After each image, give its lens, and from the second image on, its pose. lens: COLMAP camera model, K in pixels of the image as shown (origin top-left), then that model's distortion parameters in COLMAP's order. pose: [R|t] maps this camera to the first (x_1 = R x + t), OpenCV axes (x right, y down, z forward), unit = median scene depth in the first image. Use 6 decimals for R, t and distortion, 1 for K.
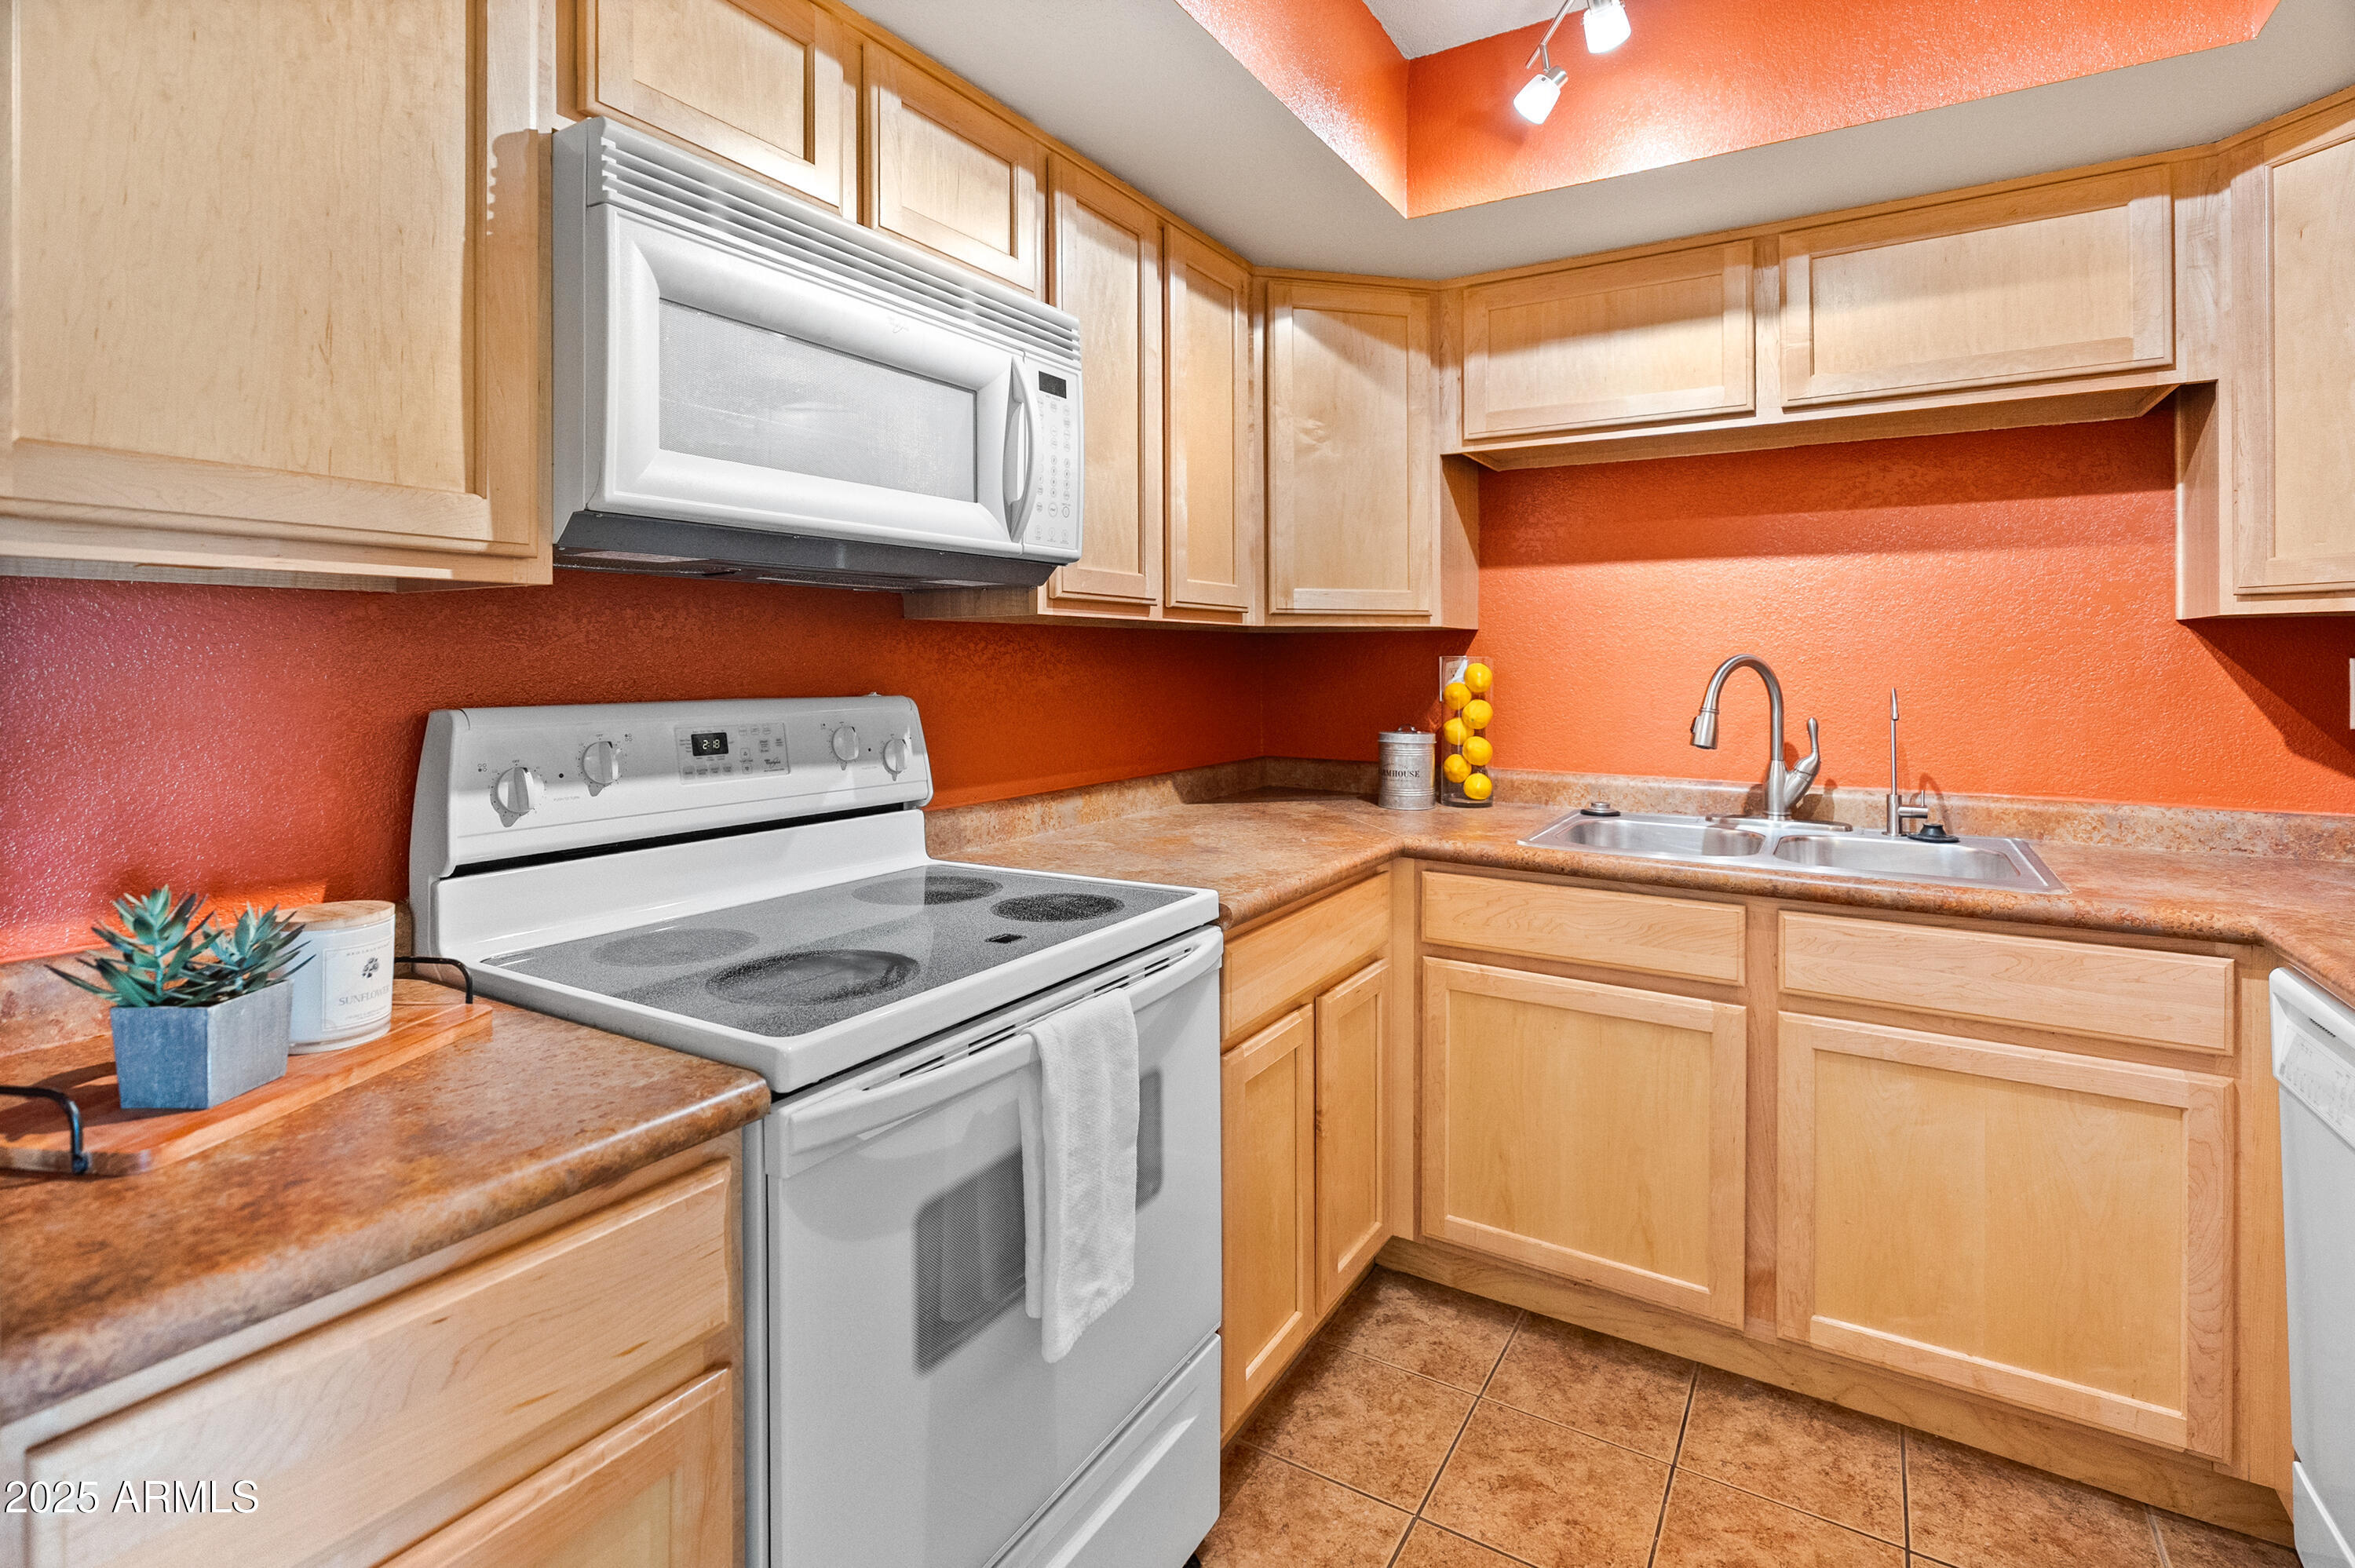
lens RADIAL K [[1120.8, 0, 1177.7], [0, 1120.8, 656.4], [0, 0, 1]] dist [-0.002071, 0.000202]
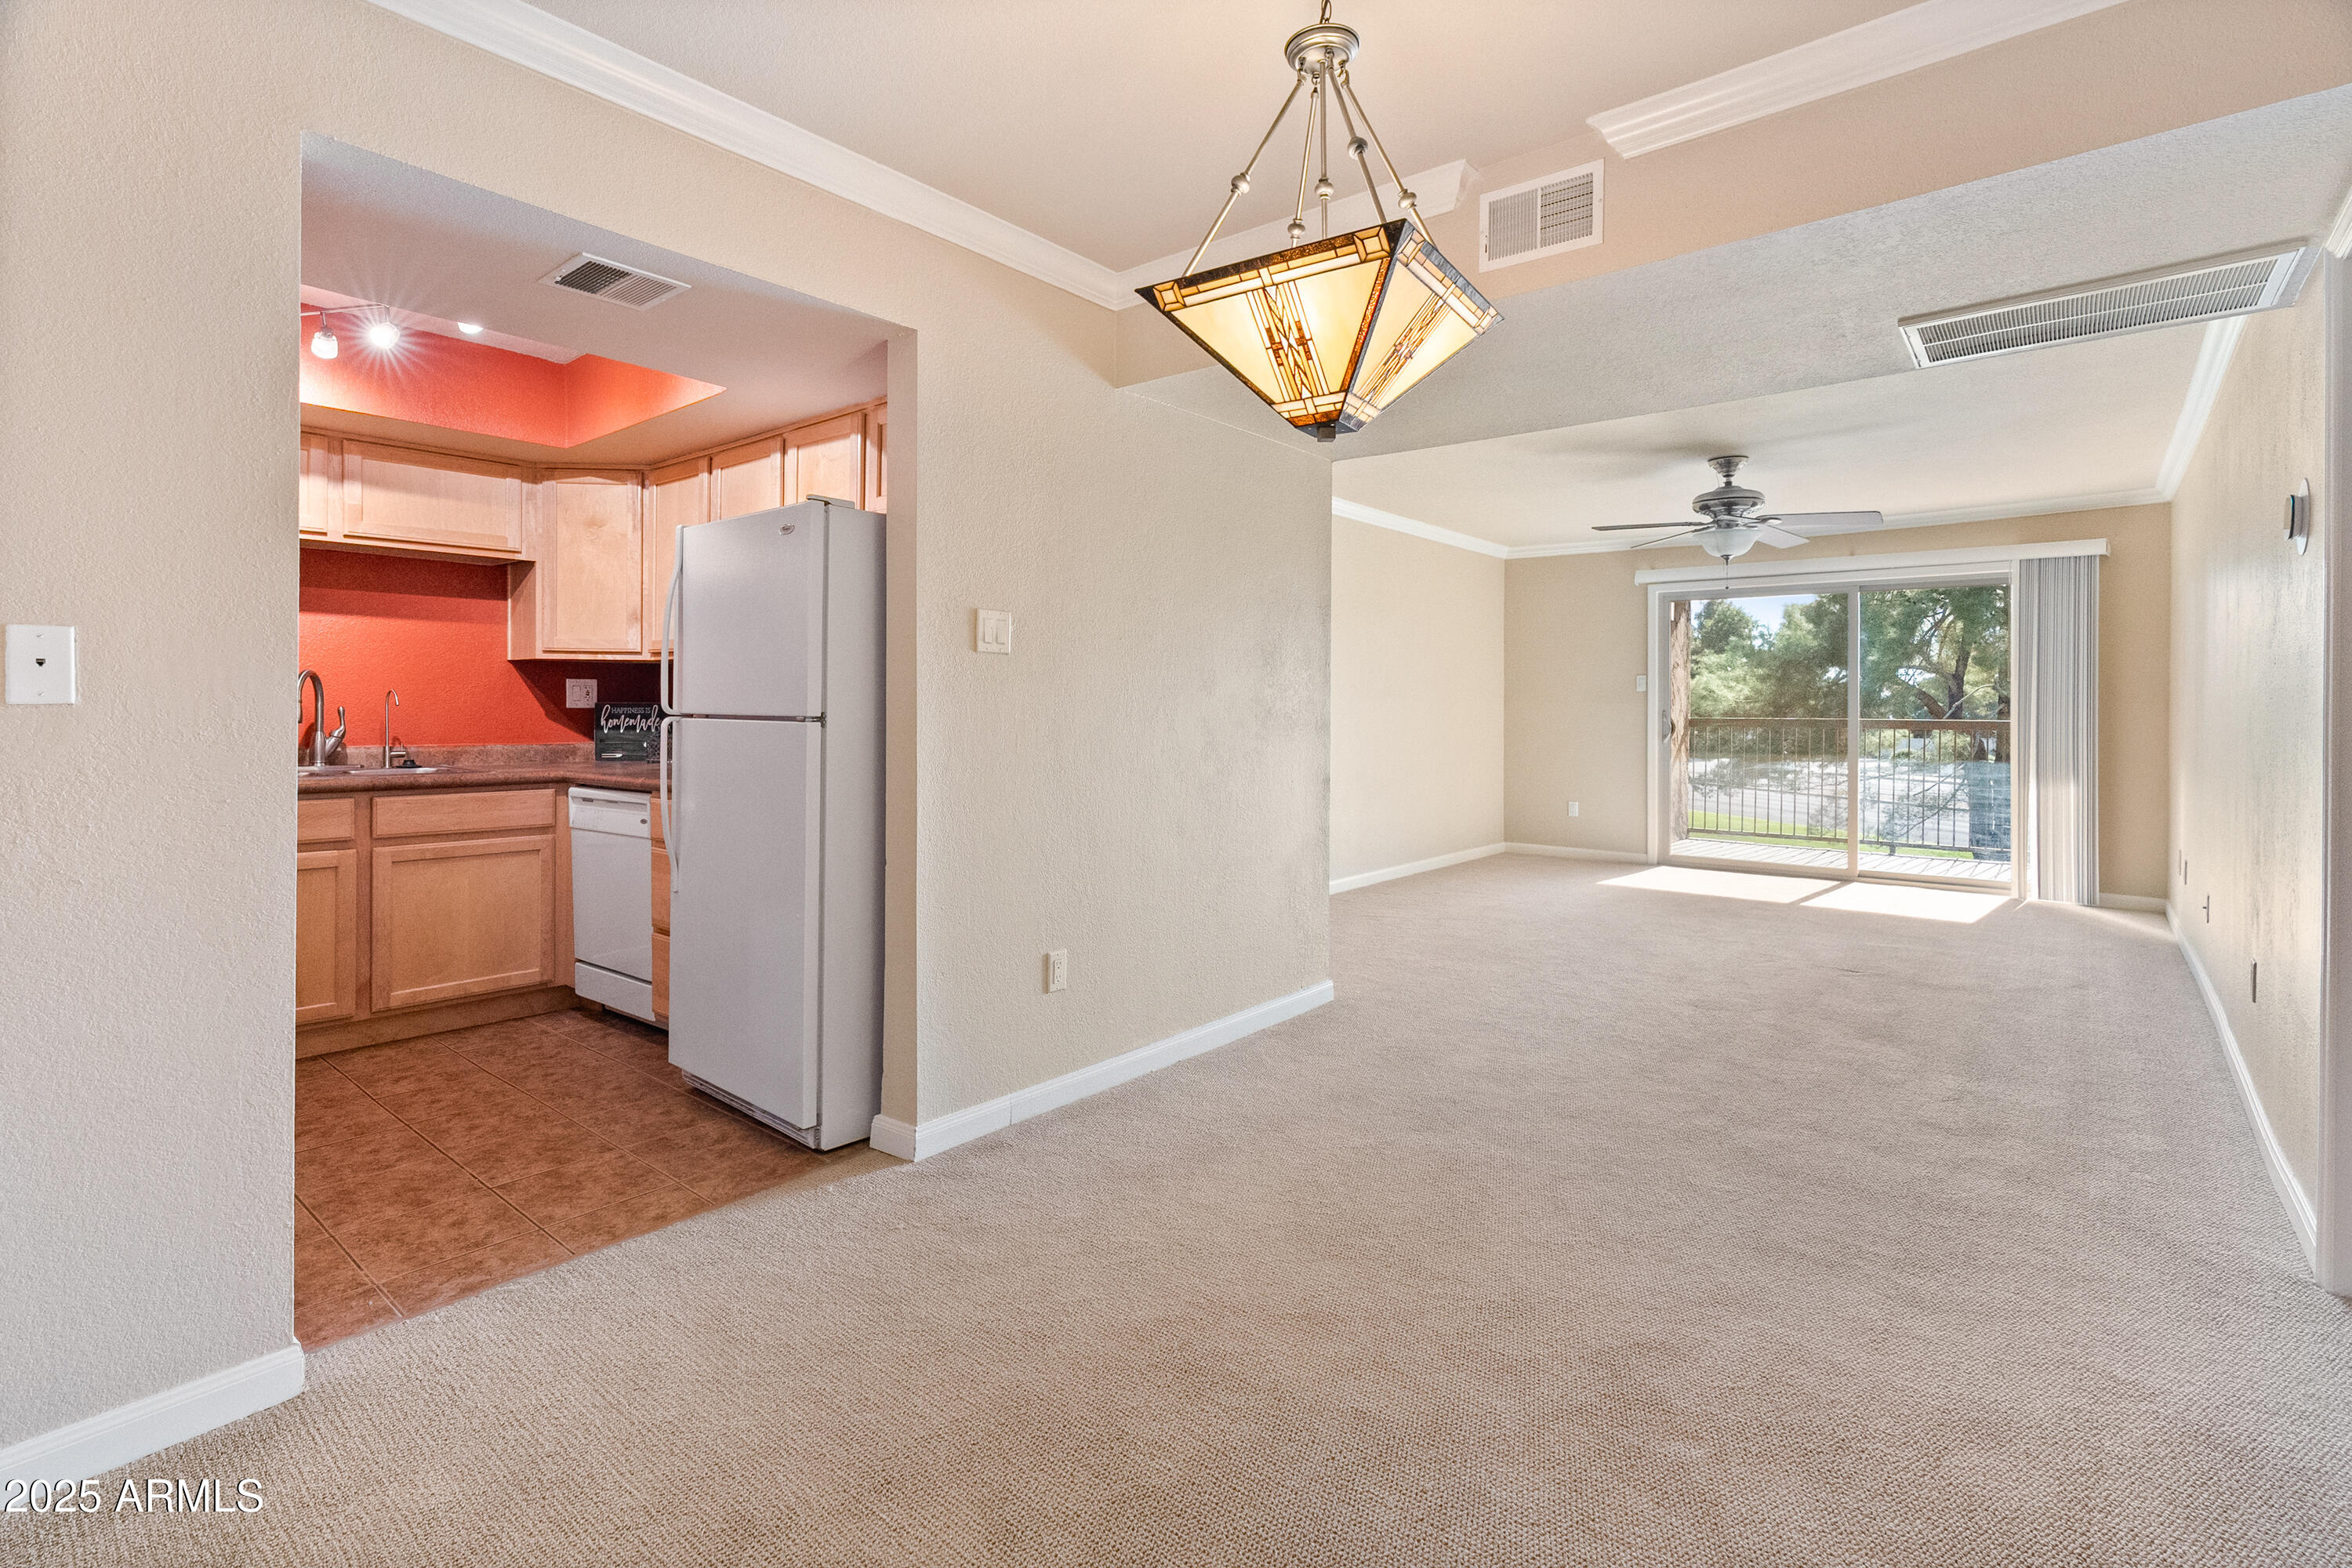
lens RADIAL K [[1096.2, 0, 1164.8], [0, 1096.2, 710.2], [0, 0, 1]] dist [-0.000999, 0.000364]
pose [[0.145462, 0.000221, 0.989364, -1.069104], [-0.006451, 0.999979, 0.000726, 0.056516], [-0.989343, -0.006488, 0.145460, -0.606487]]
